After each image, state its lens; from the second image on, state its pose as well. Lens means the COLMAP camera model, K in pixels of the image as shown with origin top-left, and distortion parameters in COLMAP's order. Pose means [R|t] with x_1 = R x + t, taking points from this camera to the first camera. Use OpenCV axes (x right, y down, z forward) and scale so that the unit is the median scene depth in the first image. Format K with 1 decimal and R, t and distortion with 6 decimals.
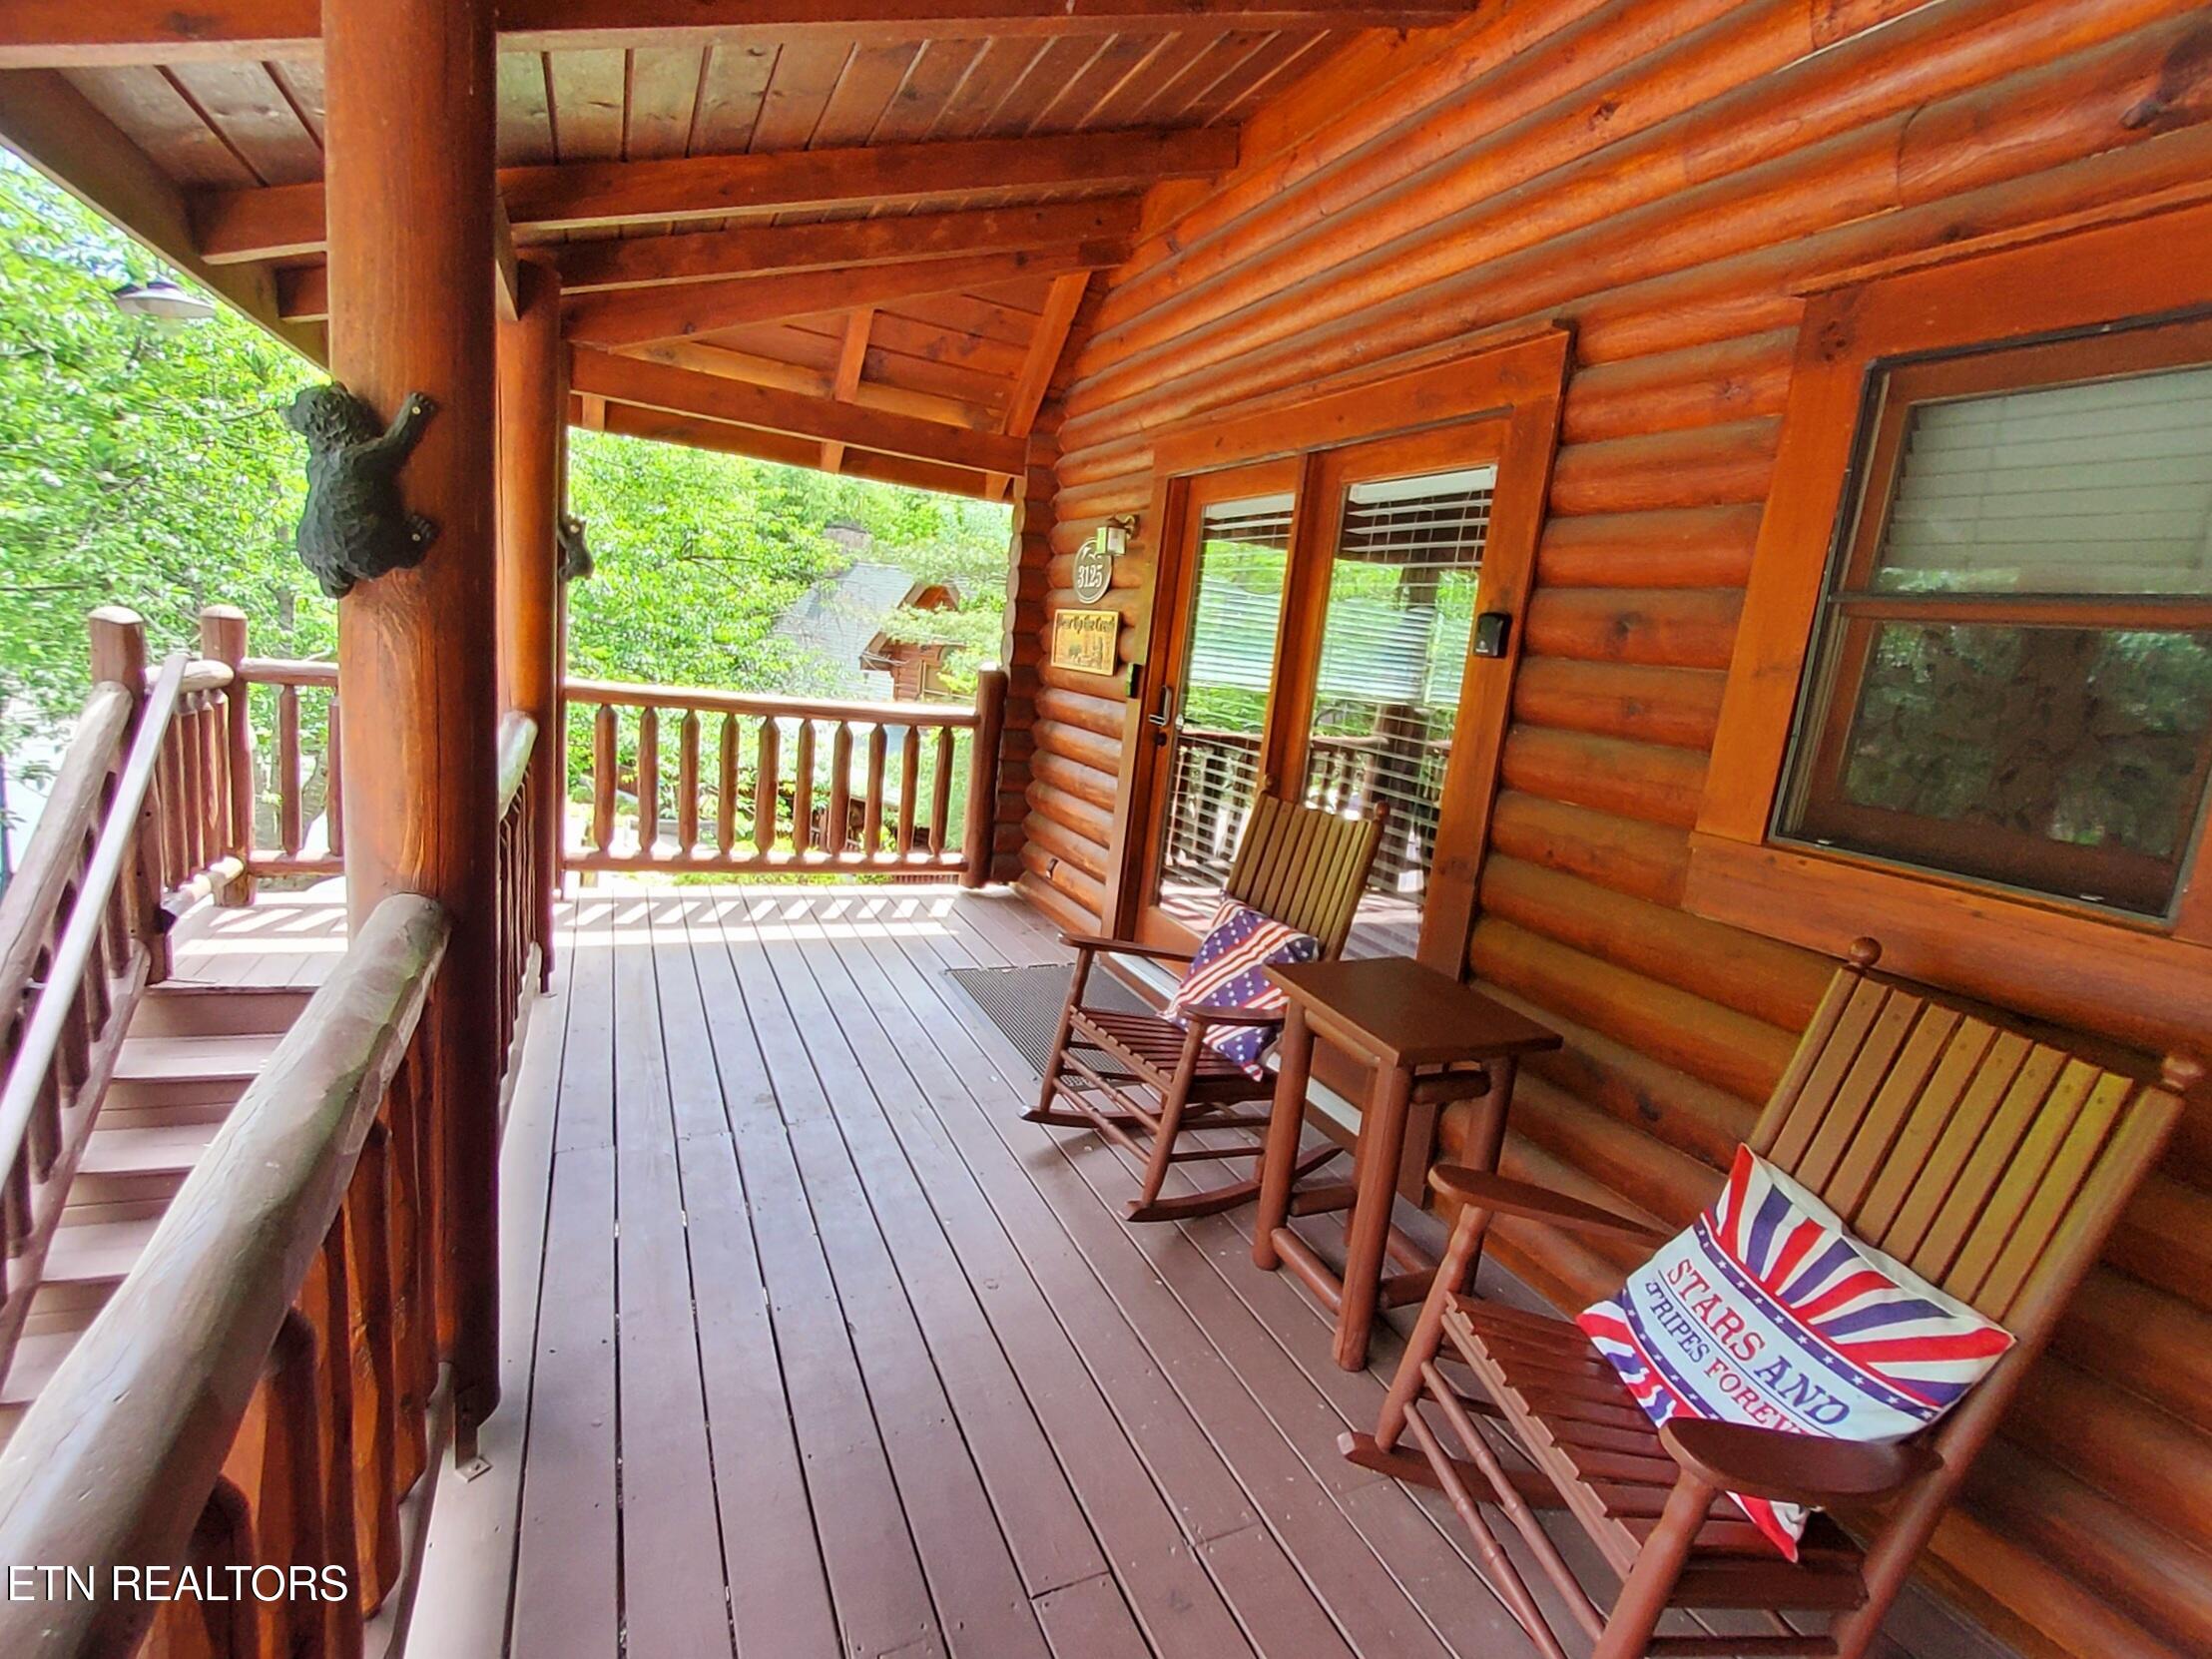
lens RADIAL K [[970.0, 0, 1105.6], [0, 970.0, 831.3], [0, 0, 1]] dist [0.000634, -0.000116]
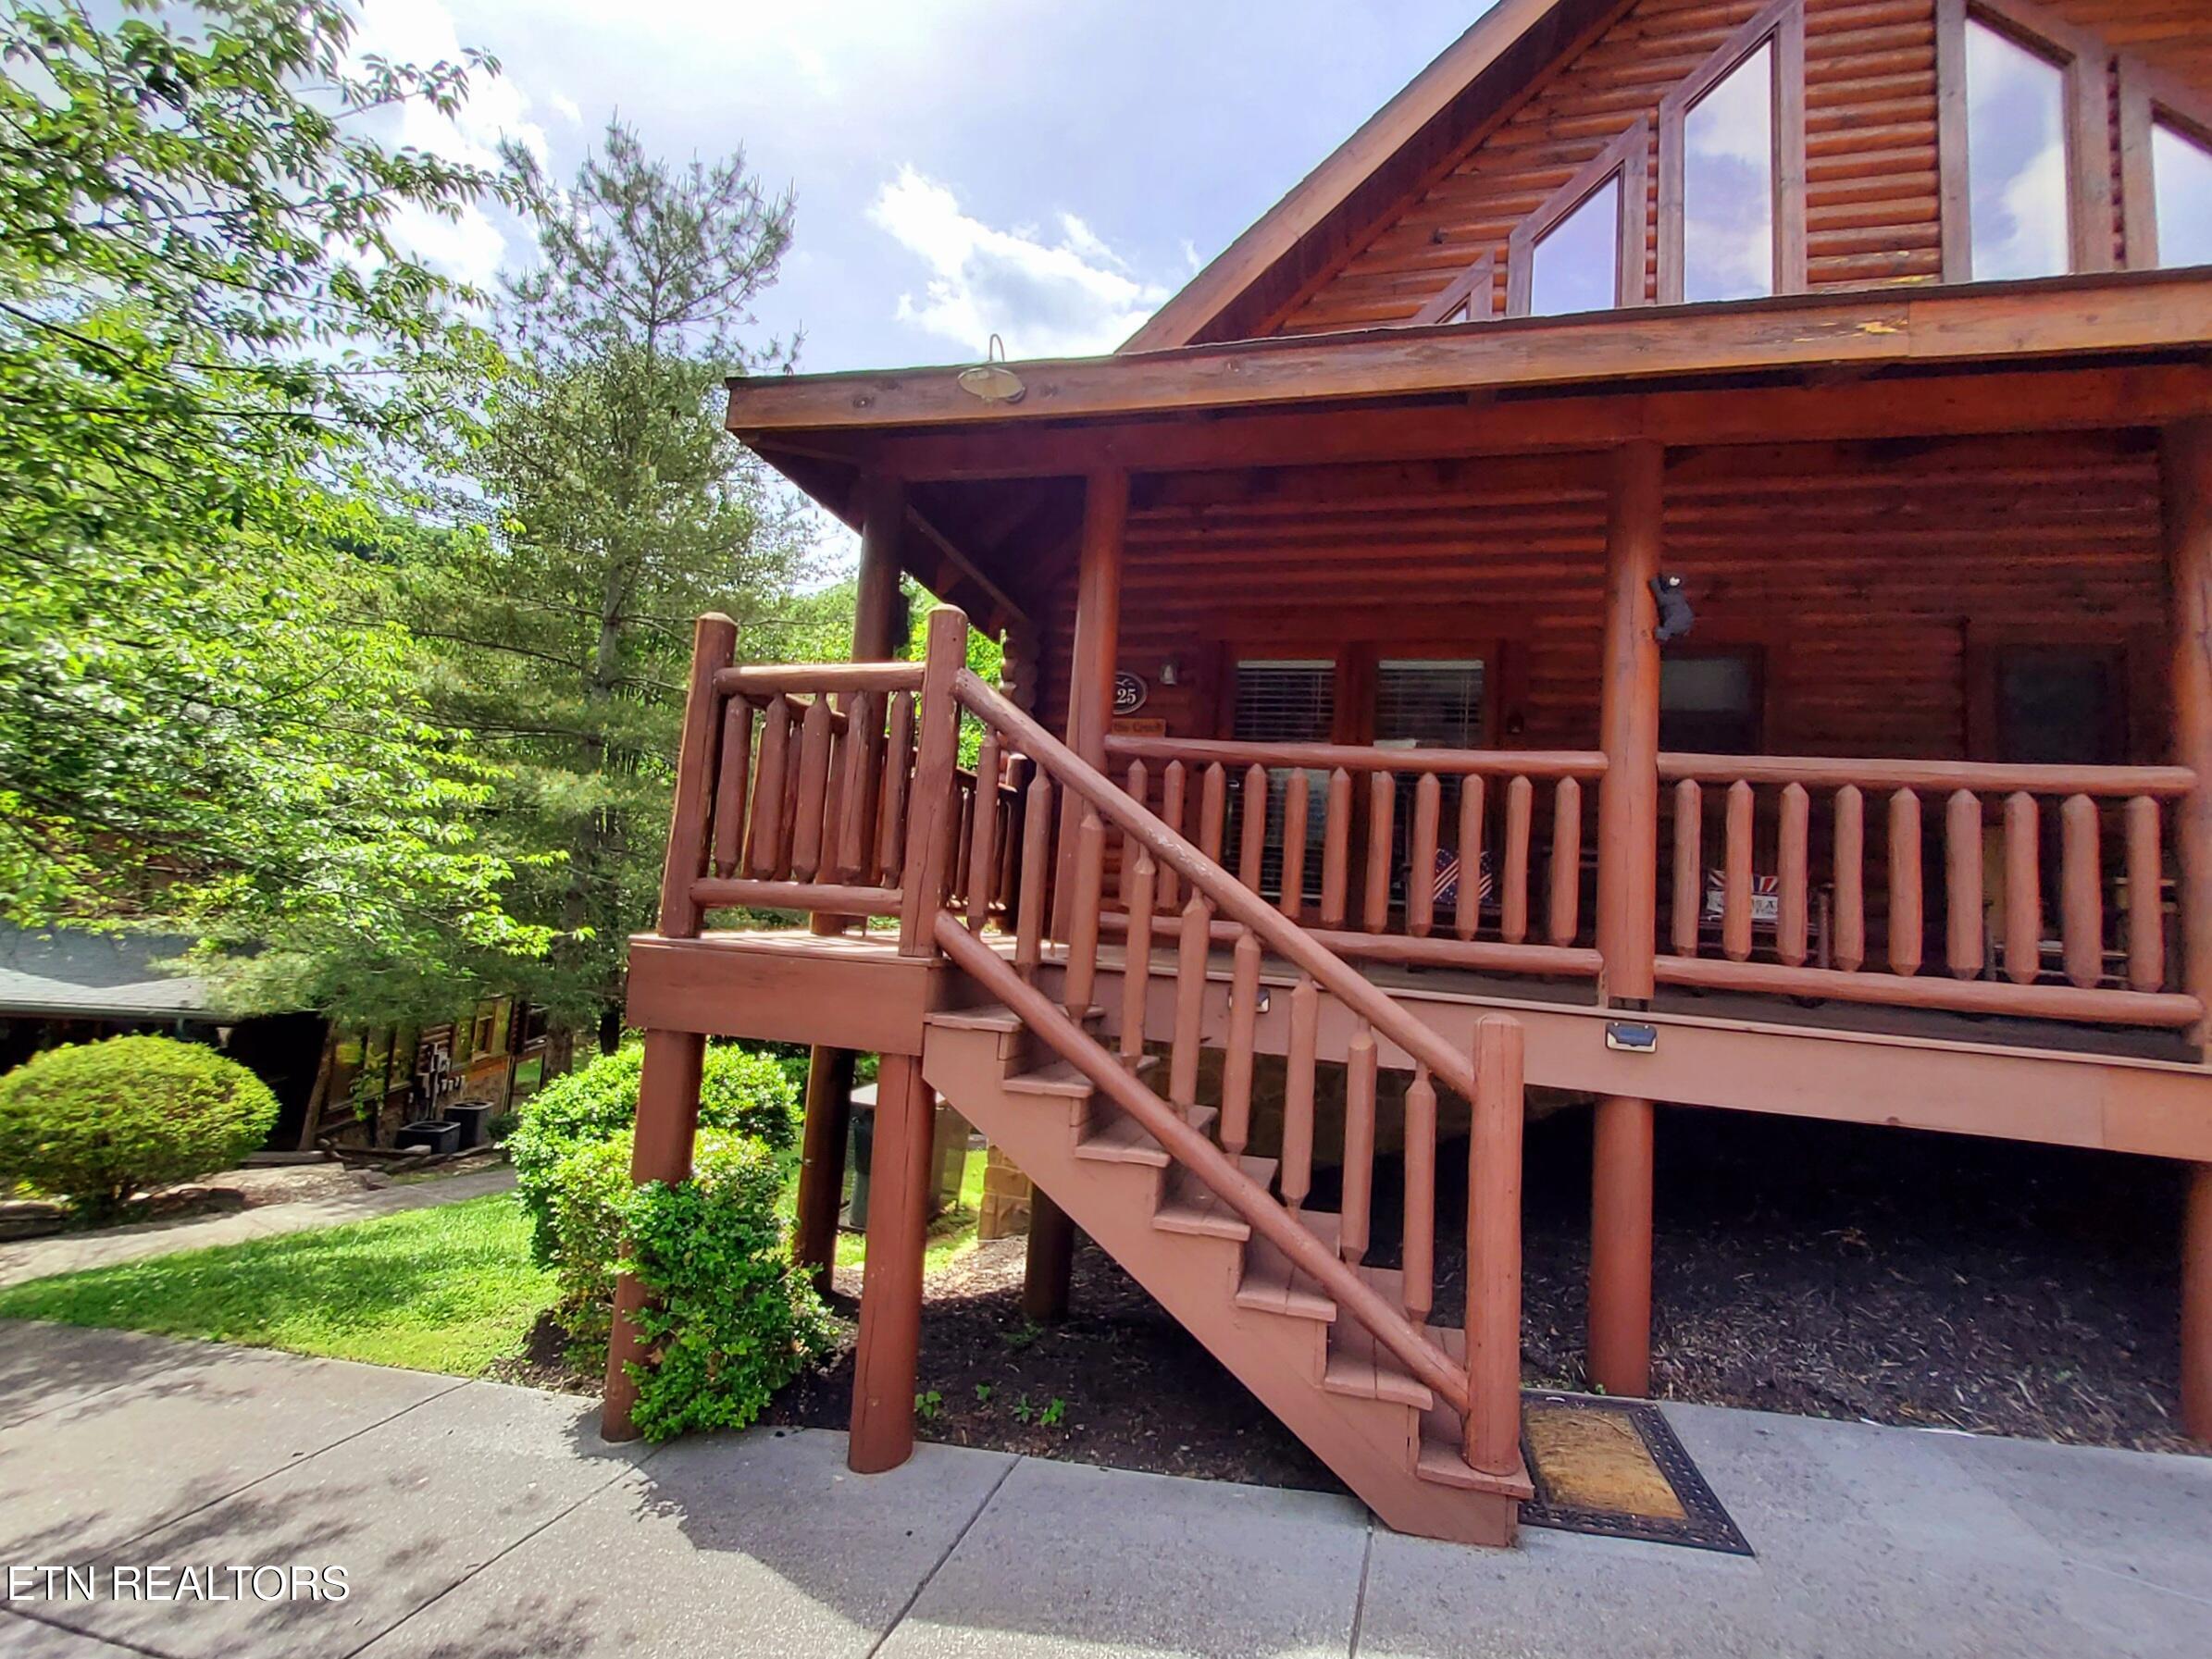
lens RADIAL K [[928.7, 0, 1120.1], [0, 928.7, 831.4], [0, 0, 1]] dist [0.001767, -0.013015]
pose [[0.678671, -0.012076, 0.734343, -1.838117], [0.144924, 0.982407, -0.117782, 0.179205], [-0.720002, 0.186359, 0.668482, 0.177676]]
